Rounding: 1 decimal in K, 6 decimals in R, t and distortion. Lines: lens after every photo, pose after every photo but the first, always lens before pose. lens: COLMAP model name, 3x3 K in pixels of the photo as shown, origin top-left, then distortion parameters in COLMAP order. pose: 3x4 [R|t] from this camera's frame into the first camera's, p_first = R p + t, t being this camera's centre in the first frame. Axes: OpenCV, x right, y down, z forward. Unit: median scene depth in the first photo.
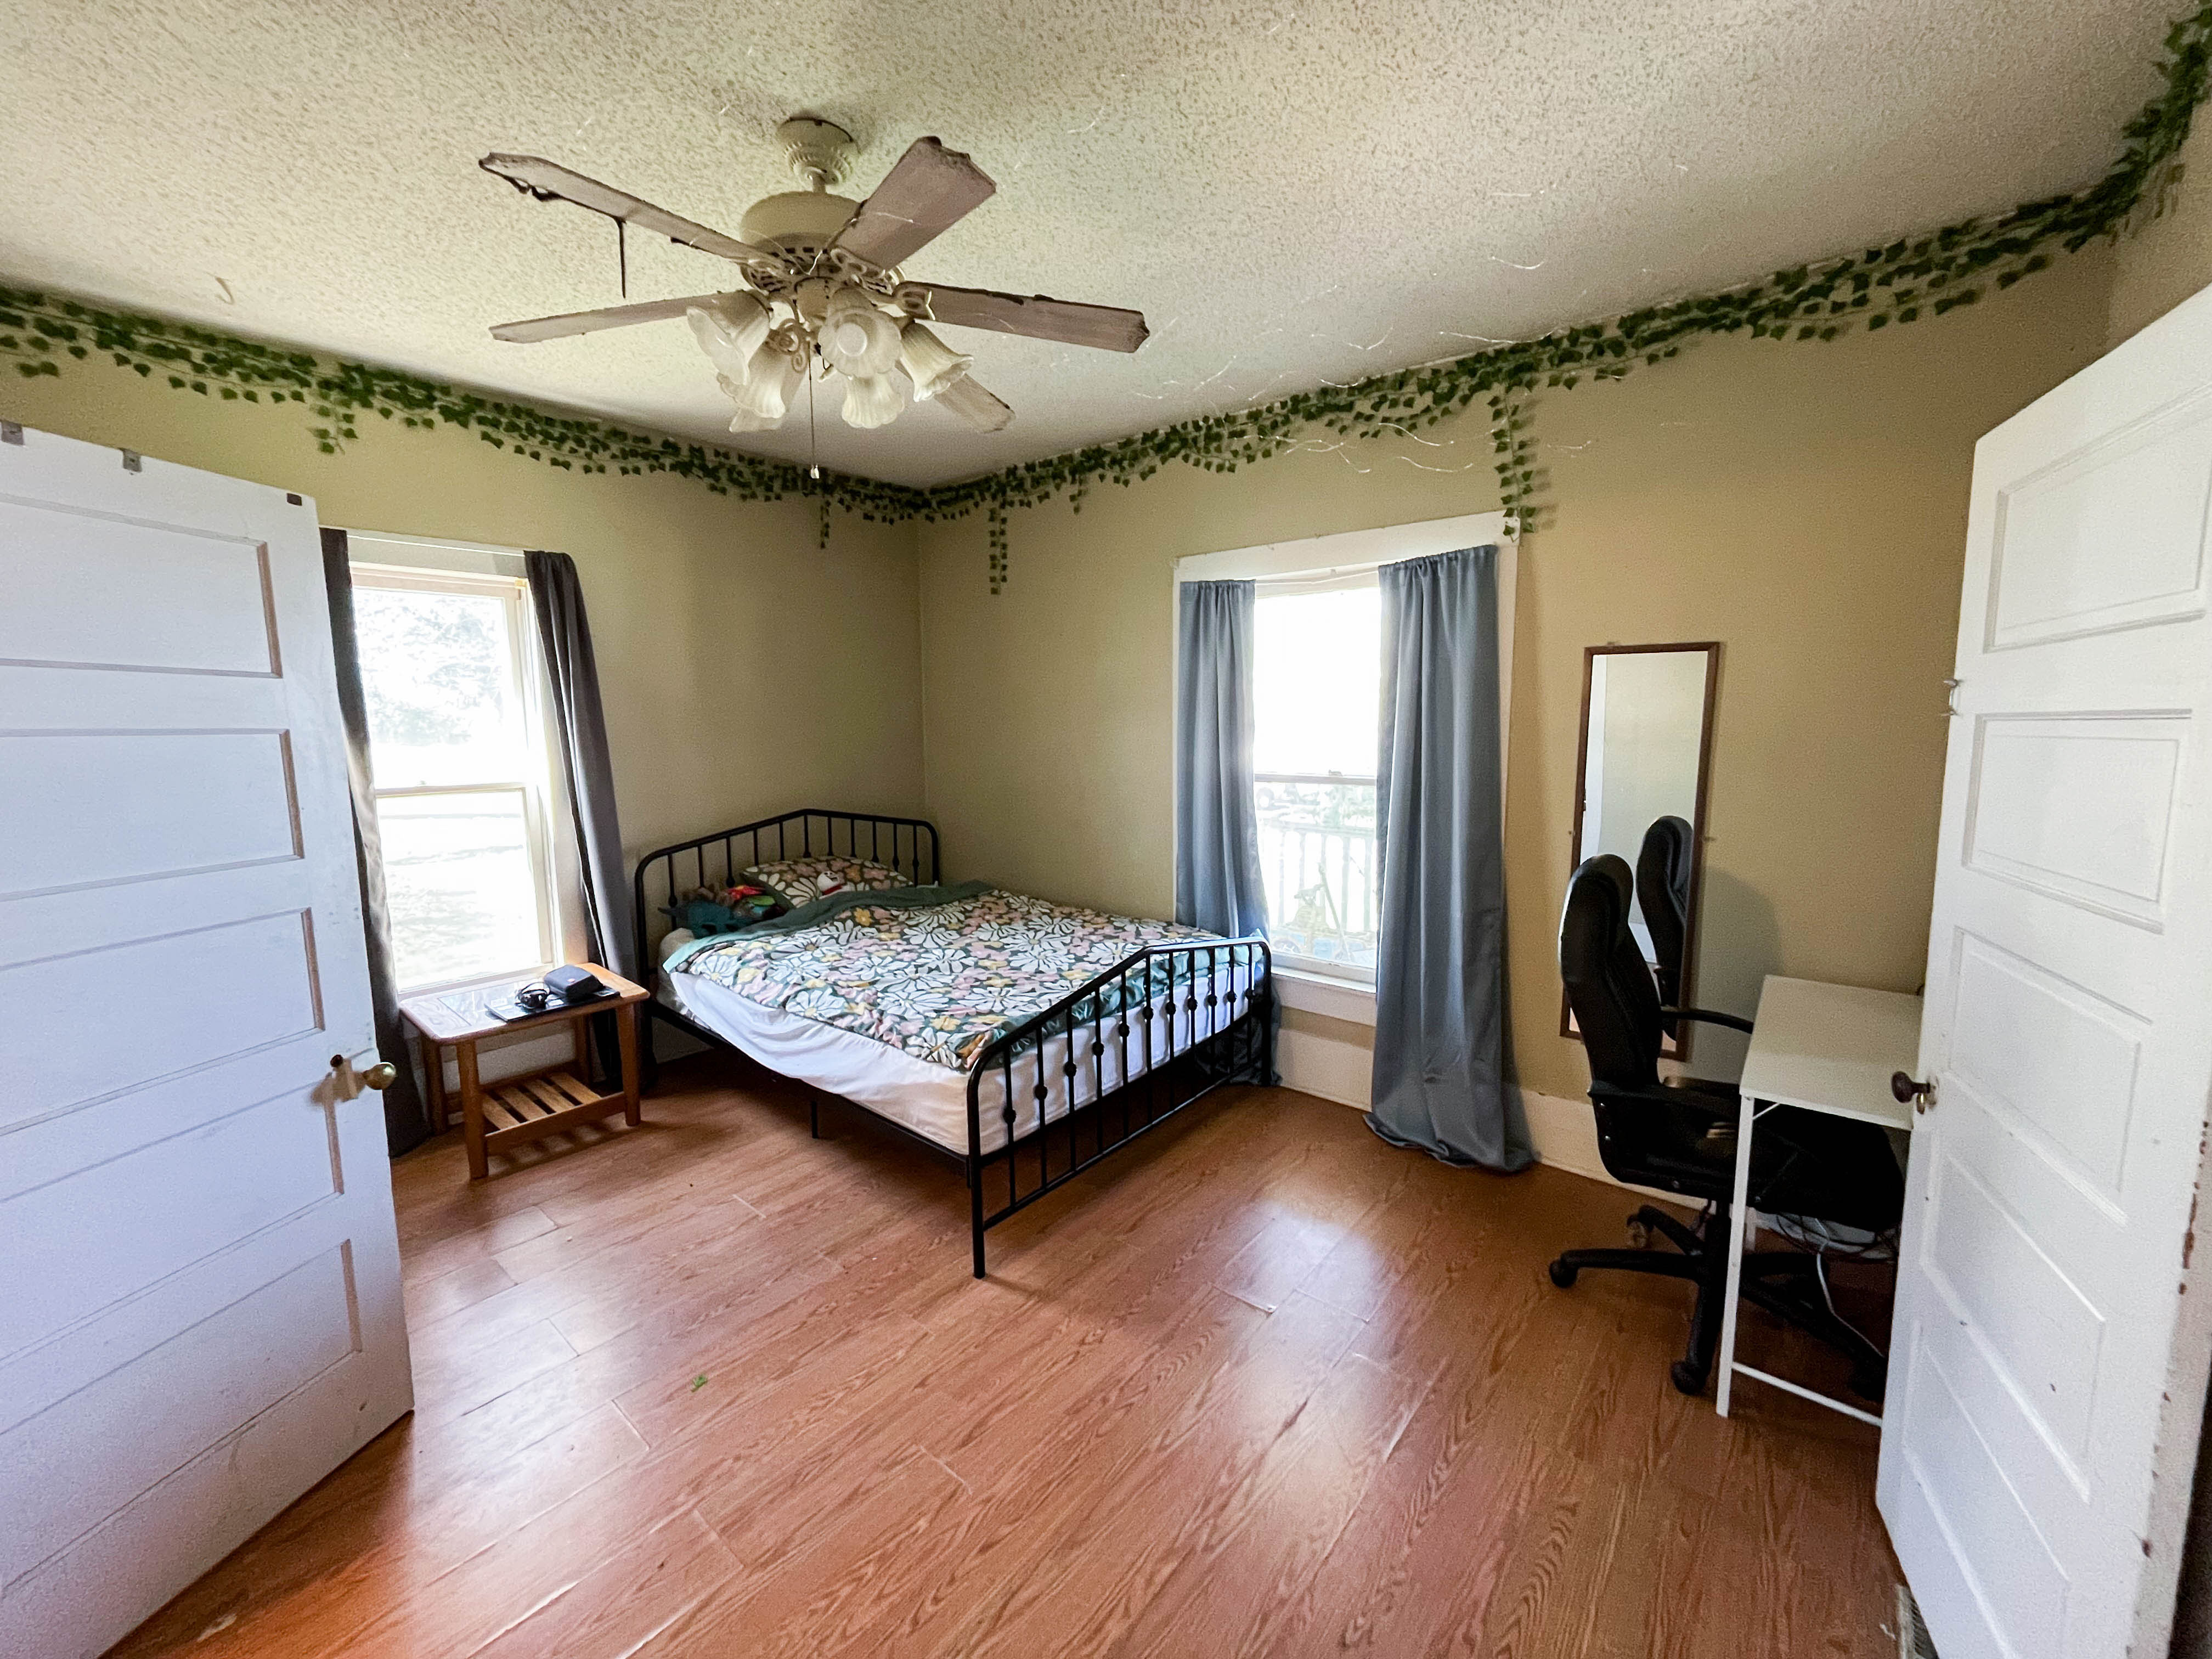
lens RADIAL K [[900.9, 0, 1103.8], [0, 900.9, 825.2], [0, 0, 1]] dist [-0.001918, -0.000099]
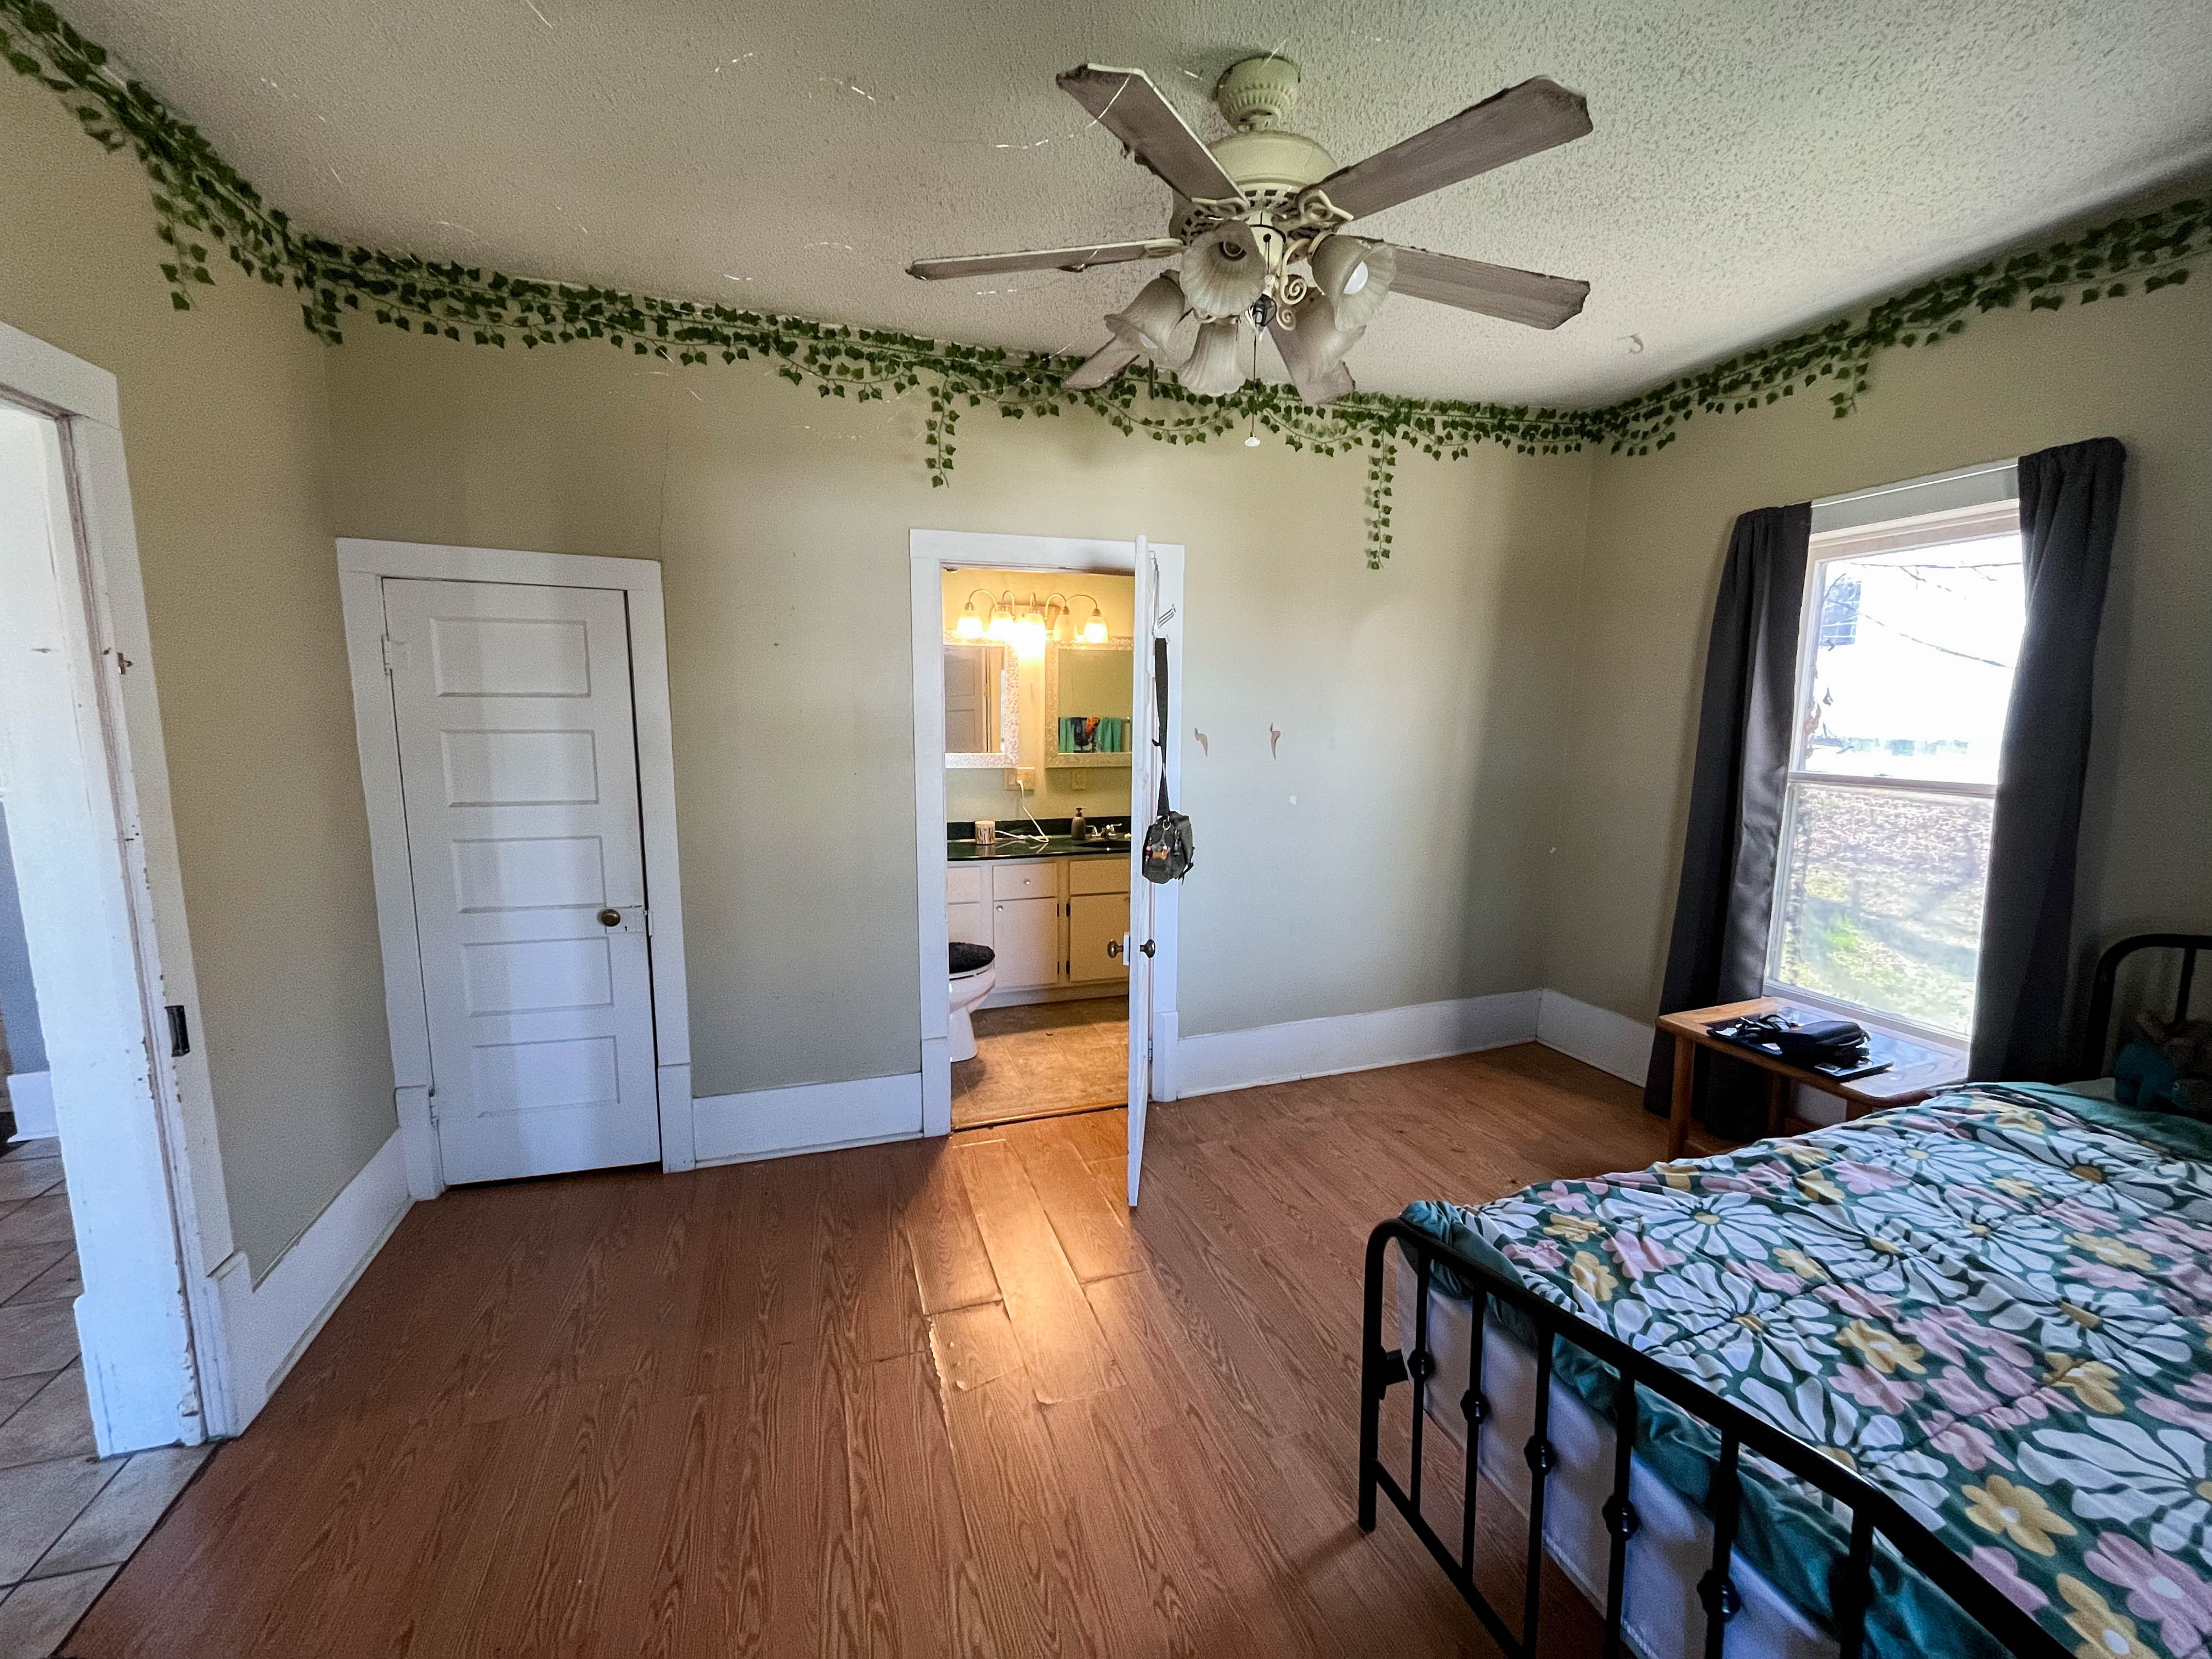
lens RADIAL K [[900.9, 0, 1104.6], [0, 900.9, 827.4], [0, 0, 1]] dist [-0.001918, -0.000099]
pose [[-0.536420, 0.116760, -0.835835, 0.399805], [-0.101668, 0.974231, 0.201341, -0.104730], [0.837805, 0.192981, -0.510726, 0.919688]]
